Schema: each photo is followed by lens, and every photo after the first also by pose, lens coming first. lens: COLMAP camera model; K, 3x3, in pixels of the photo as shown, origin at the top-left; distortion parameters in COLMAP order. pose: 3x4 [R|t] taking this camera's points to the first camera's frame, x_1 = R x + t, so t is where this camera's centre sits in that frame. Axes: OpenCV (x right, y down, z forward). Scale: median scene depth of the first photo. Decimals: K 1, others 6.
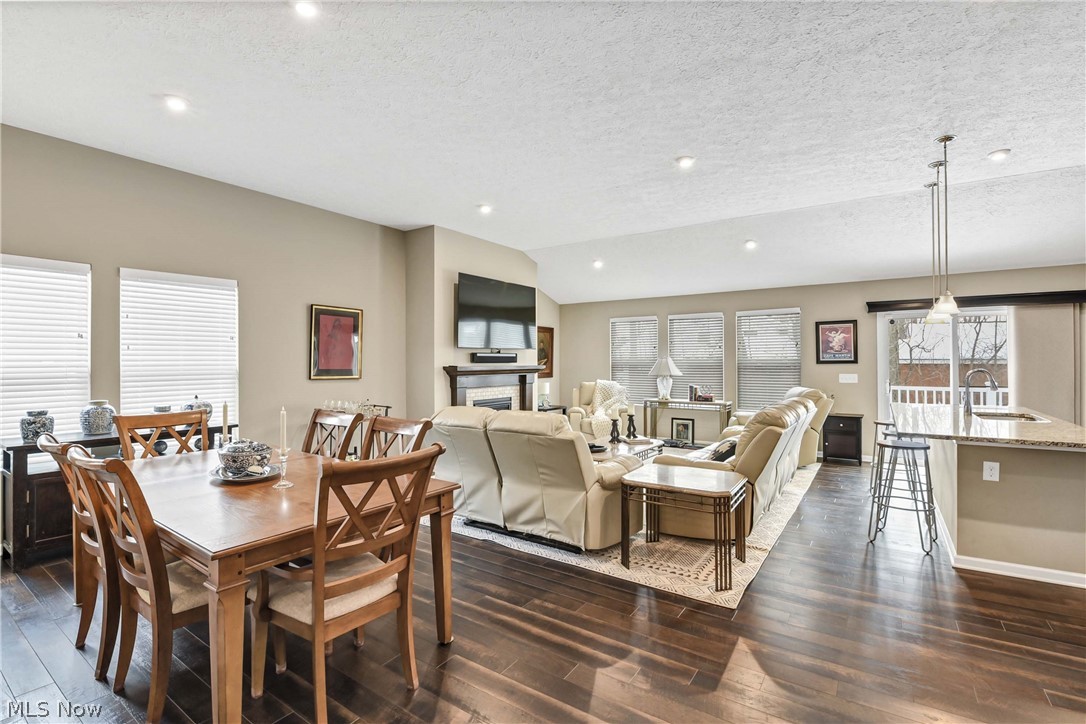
lens RADIAL K [[481.4, 0, 551.7], [0, 481.4, 357.1], [0, 0, 1]] dist [-0.002834, -0.009758]
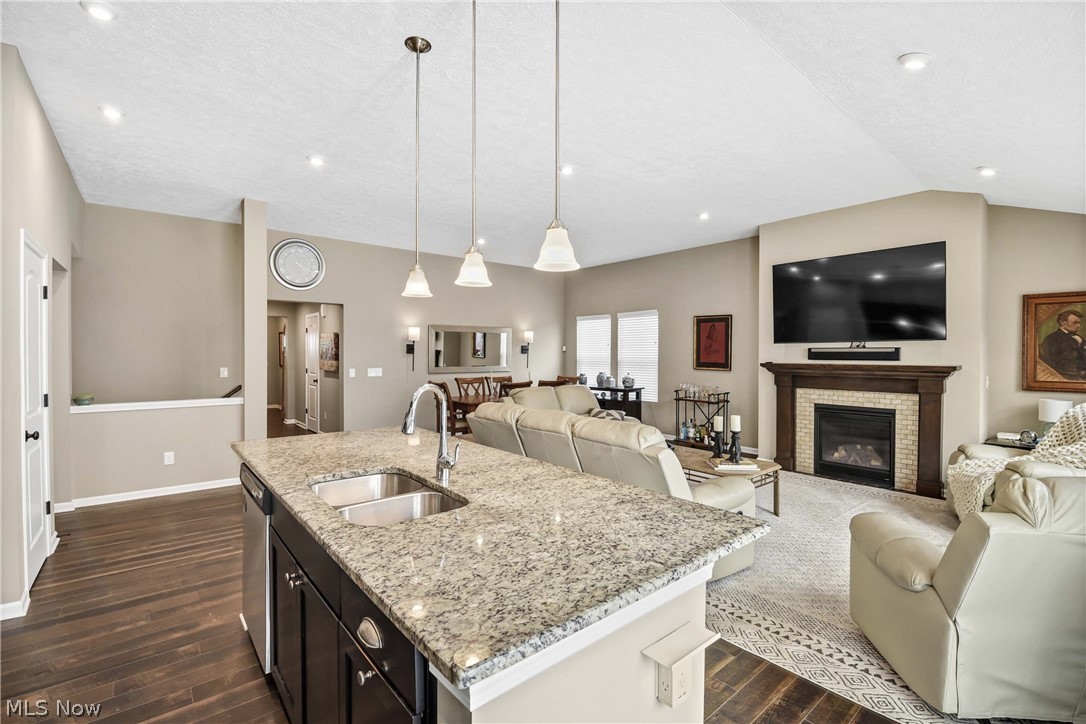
lens RADIAL K [[481.4, 0, 551.7], [0, 481.4, 357.1], [0, 0, 1]] dist [-0.002834, -0.009758]
pose [[-0.260152, 0.008990, -0.965526, 0.803611], [0.005562, 0.999954, 0.007812, -0.001994], [0.965552, -0.003338, -0.260190, 0.772019]]
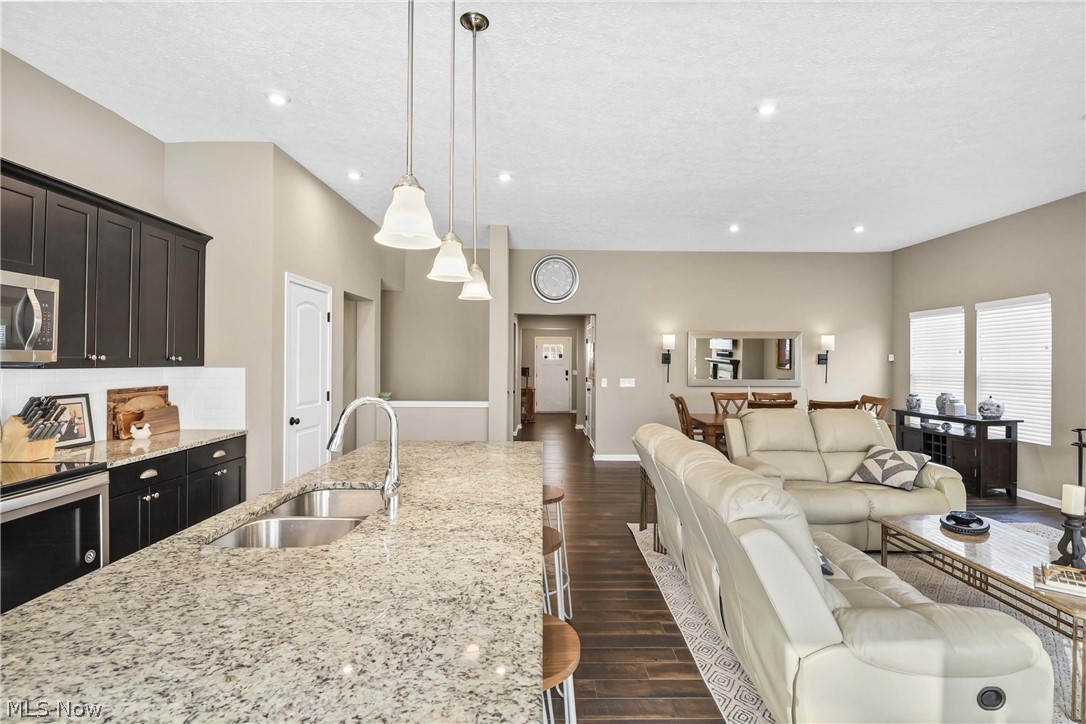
lens RADIAL K [[500.6, 0, 547.7], [0, 500.6, 358.6], [0, 0, 1]] dist [0.000197, -0.010705]
pose [[-0.819651, -0.007154, -0.572819, 0.618291], [-0.000209, 0.999926, -0.012189, -0.000871], [0.572864, -0.009871, -0.819591, 0.895685]]
